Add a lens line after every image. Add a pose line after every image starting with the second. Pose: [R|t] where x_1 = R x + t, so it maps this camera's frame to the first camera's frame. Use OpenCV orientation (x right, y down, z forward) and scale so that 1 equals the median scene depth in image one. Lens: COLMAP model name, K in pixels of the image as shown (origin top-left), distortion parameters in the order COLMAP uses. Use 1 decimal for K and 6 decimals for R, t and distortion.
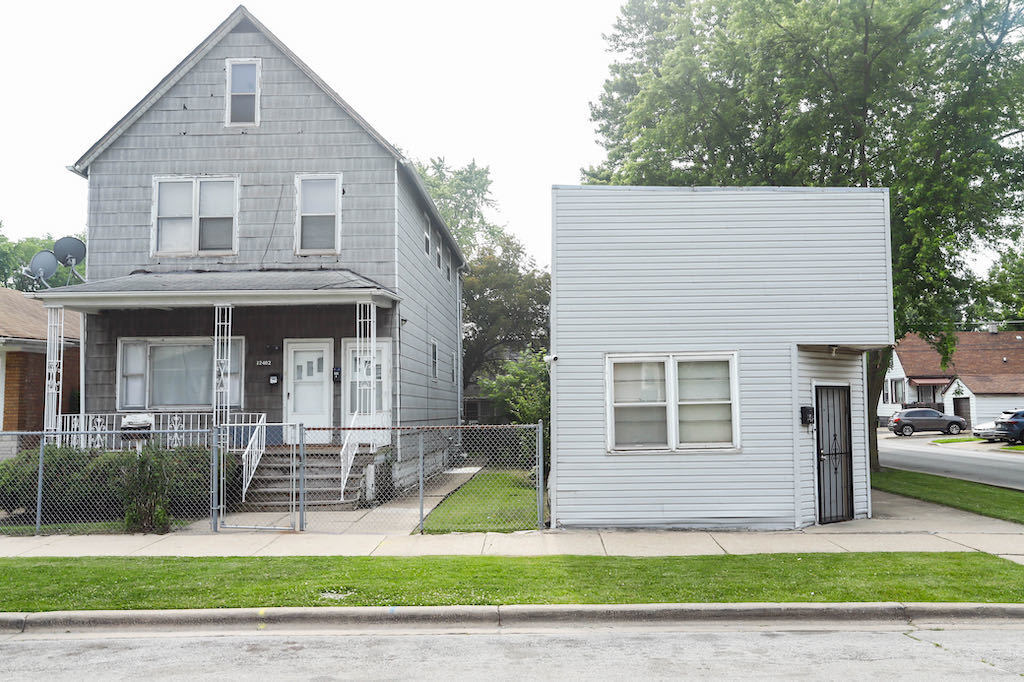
lens RADIAL K [[1005.2, 0, 513.5], [0, 1005.2, 339.6], [0, 0, 1]] dist [0.011766, 0.000000]
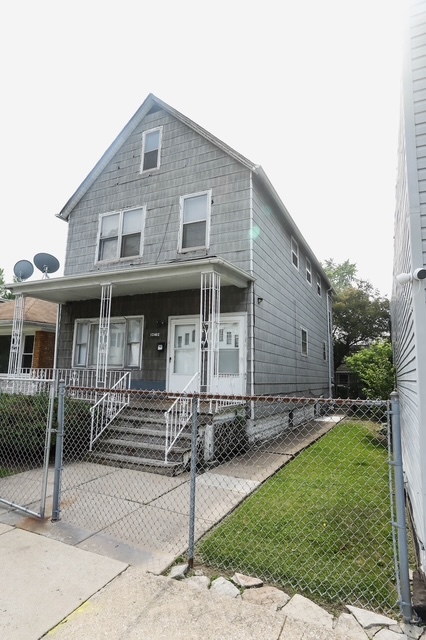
lens RADIAL K [[360.0, 0, 210.2], [0, 360.0, 317.6], [0, 0, 1]] dist [-0.047983, 0.000165]
pose [[0.910746, -0.032174, -0.411711, 0.013579], [-0.007792, 0.995444, -0.095027, 0.044912], [0.412892, 0.089753, 0.906347, 0.594840]]
